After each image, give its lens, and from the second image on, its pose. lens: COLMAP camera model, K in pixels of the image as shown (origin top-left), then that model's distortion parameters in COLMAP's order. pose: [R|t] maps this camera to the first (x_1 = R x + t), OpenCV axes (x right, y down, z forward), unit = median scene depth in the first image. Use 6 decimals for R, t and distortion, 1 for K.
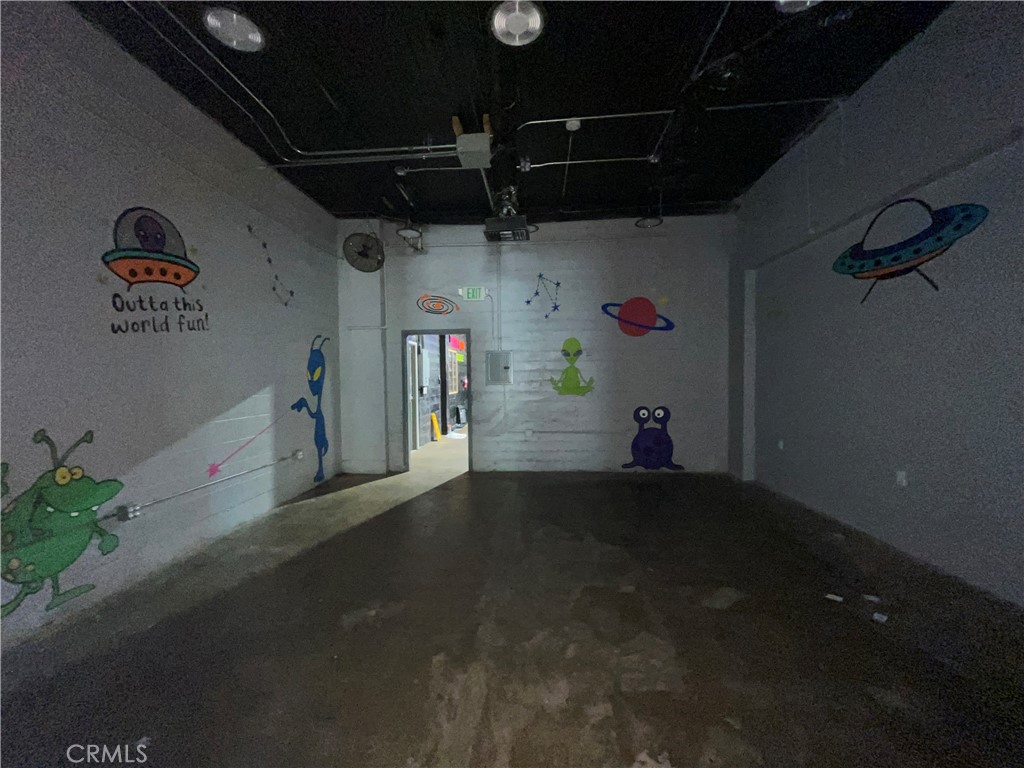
lens RADIAL K [[412.9, 0, 508.7], [0, 412.9, 388.8], [0, 0, 1]] dist [-0.004130, -0.000055]
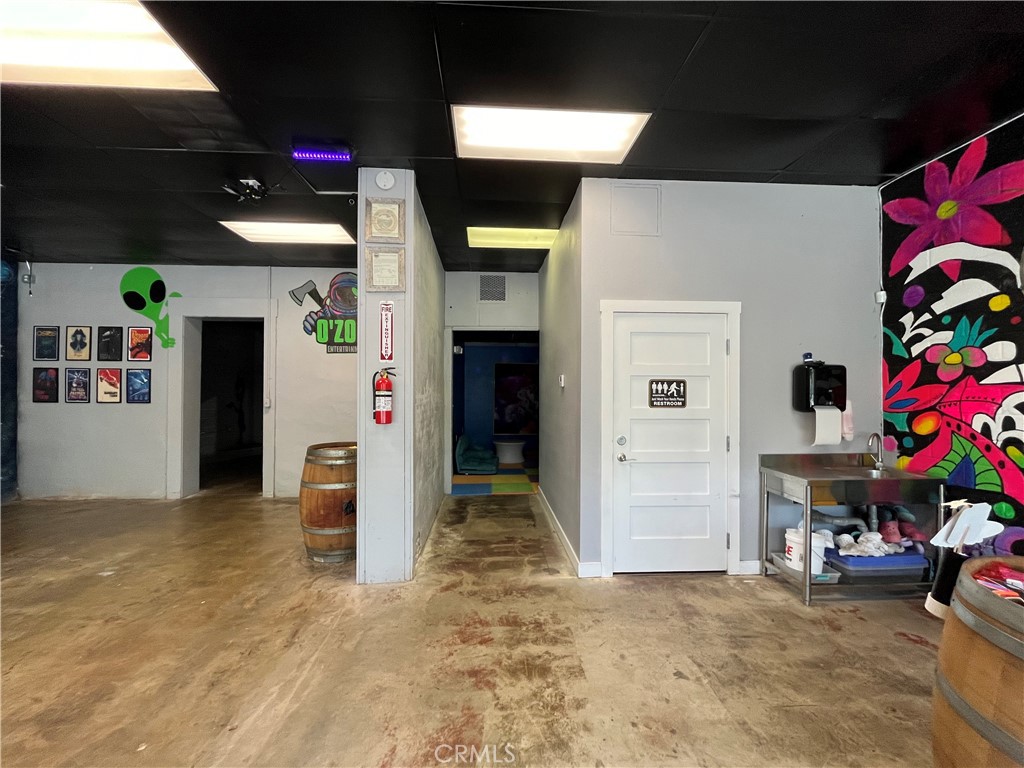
lens RADIAL K [[412.9, 0, 509.4], [0, 412.9, 387.4], [0, 0, 1]] dist [-0.004130, -0.000055]
pose [[0.990952, 0.017196, 0.133111, 0.587182], [-0.011472, 0.998981, -0.043650, 0.024596], [-0.133726, 0.041728, 0.990139, -1.205434]]
